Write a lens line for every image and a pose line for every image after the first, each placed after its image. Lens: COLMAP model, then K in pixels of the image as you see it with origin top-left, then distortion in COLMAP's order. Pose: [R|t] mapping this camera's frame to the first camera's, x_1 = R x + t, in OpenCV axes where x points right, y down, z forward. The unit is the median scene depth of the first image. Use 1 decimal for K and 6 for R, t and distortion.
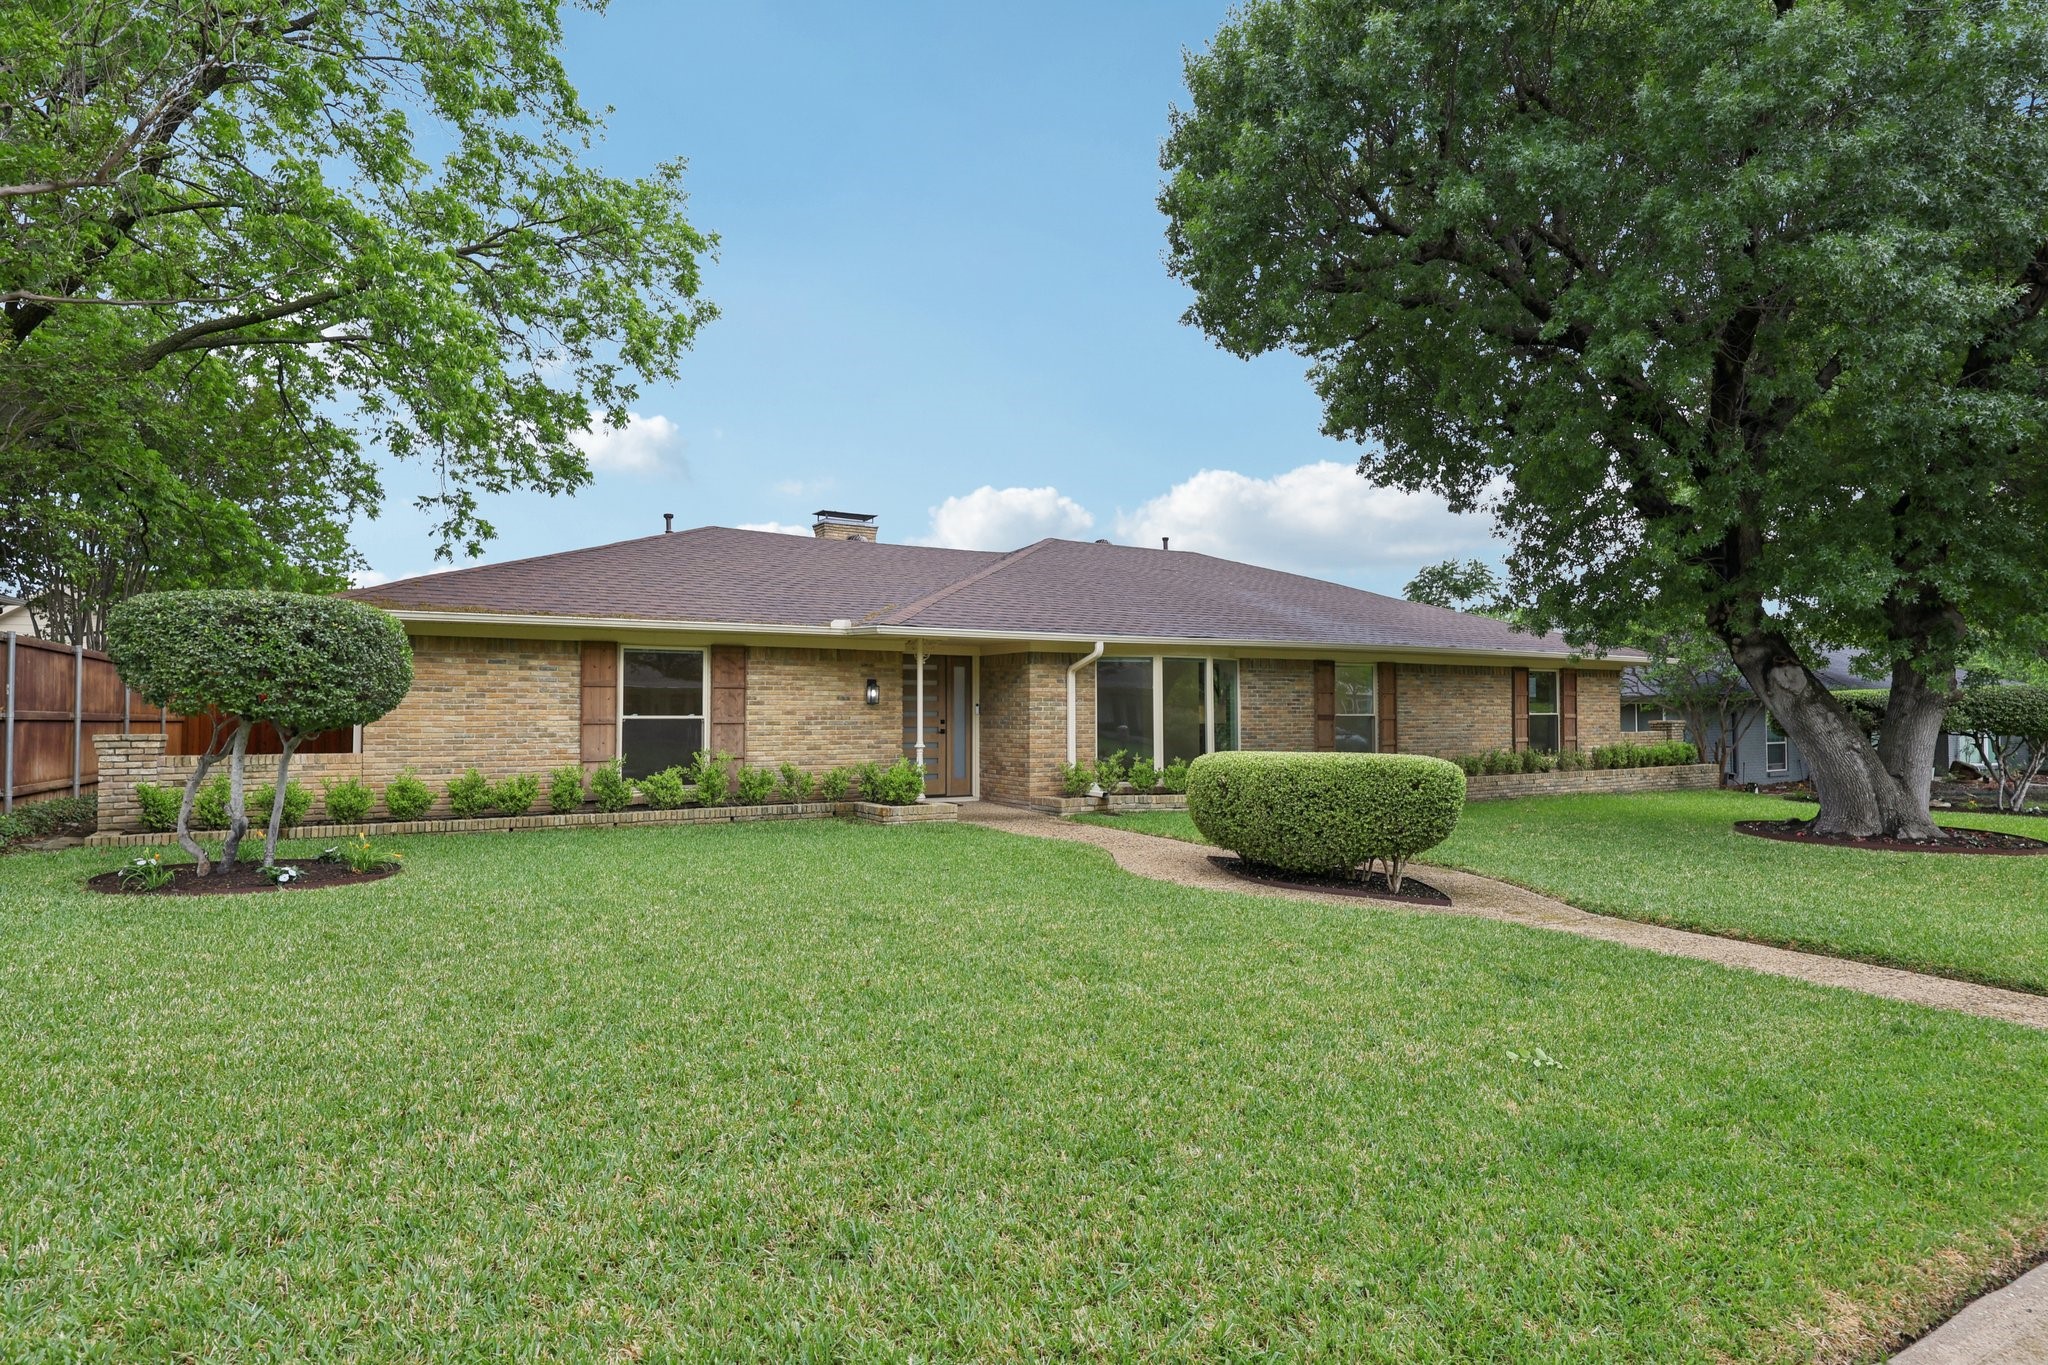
lens RADIAL K [[1080.1, 0, 1024.0], [0, 1080.1, 682.5], [0, 0, 1]] dist [-0.001209, -0.000194]
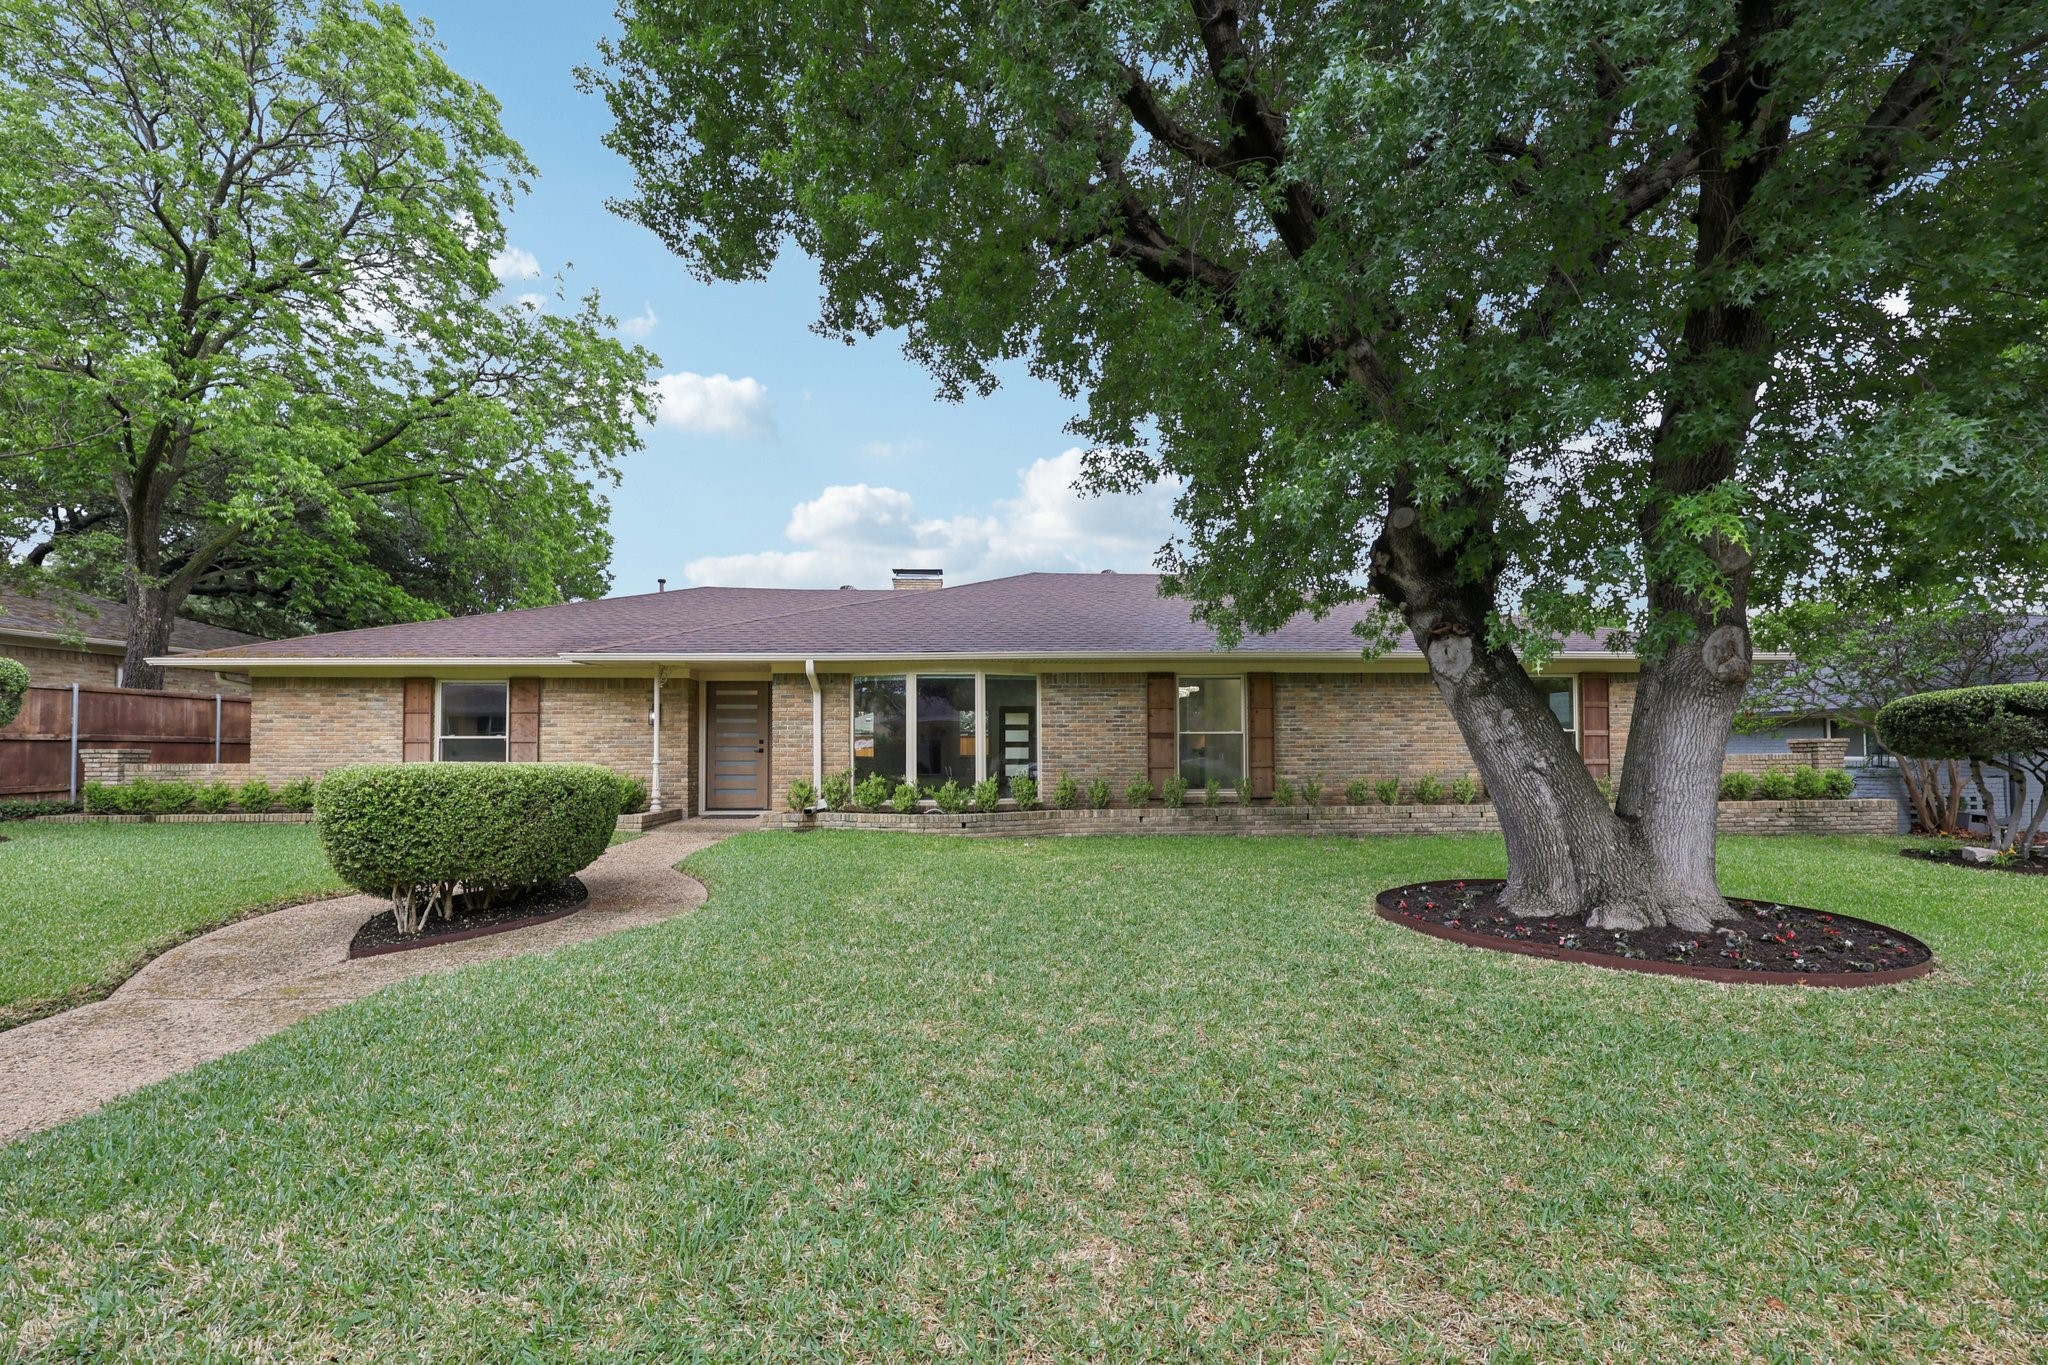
lens RADIAL K [[857.9, 0, 1016.0], [0, 857.9, 720.8], [0, 0, 1]] dist [0.000256, -0.000027]
pose [[0.892349, -0.018168, -0.450980, 0.623931], [0.017199, 0.999833, -0.006248, 0.028300], [0.451018, -0.002181, 0.892512, 0.384484]]
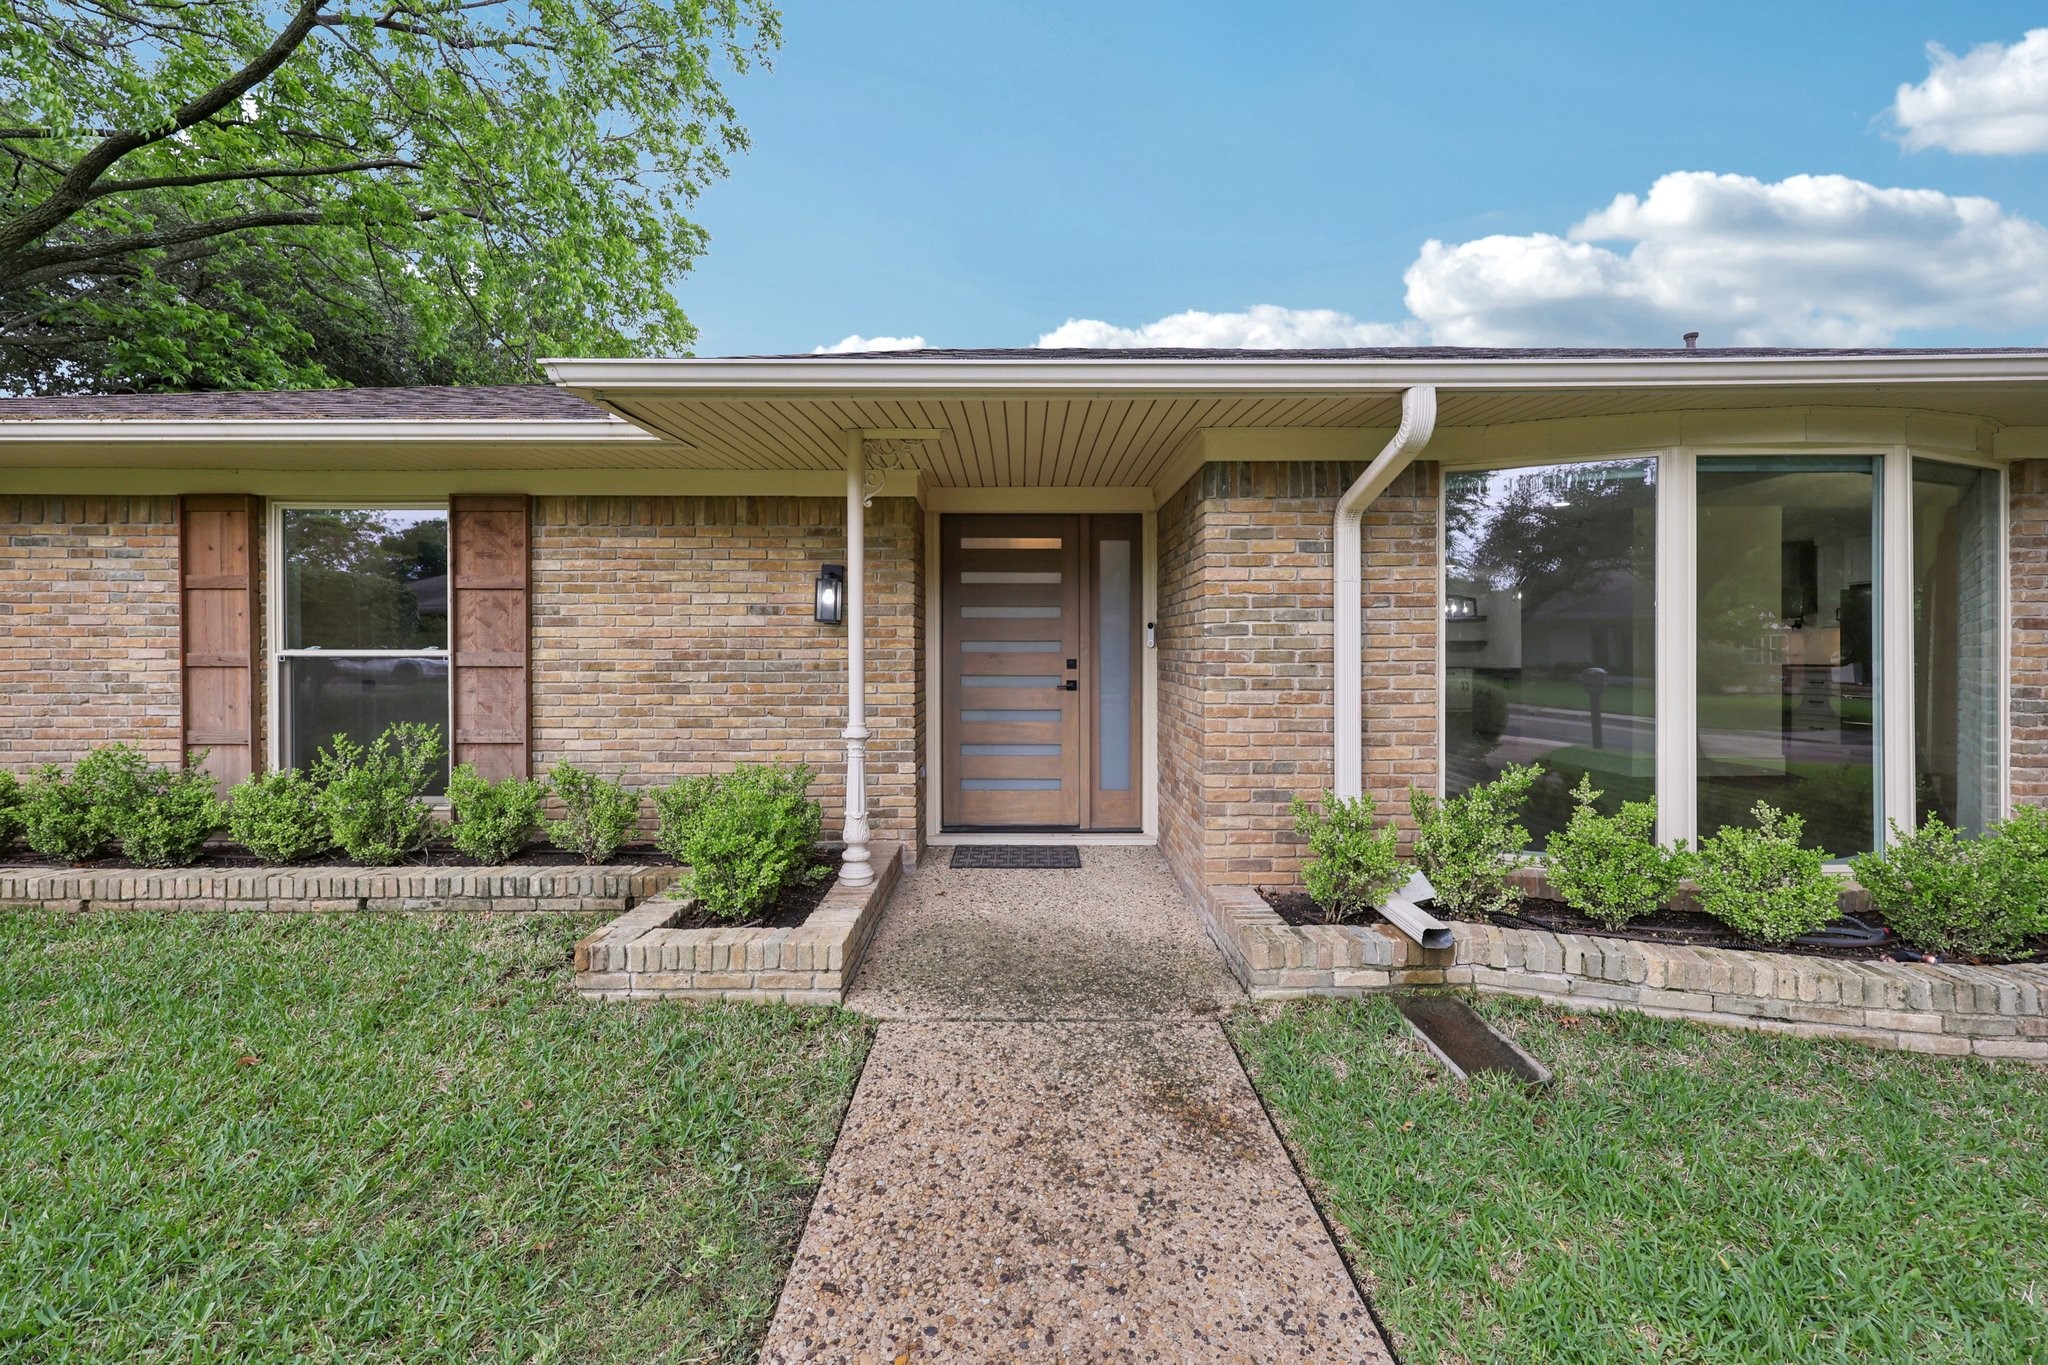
lens RADIAL K [[852.1, 0, 1025.4], [0, 852.1, 651.5], [0, 0, 1]] dist [-0.000644, 0.000351]
pose [[0.865036, 0.001723, -0.501706, 0.096204], [0.014876, 0.999466, 0.029082, 0.023637], [0.501489, -0.032620, 0.864549, 0.778878]]
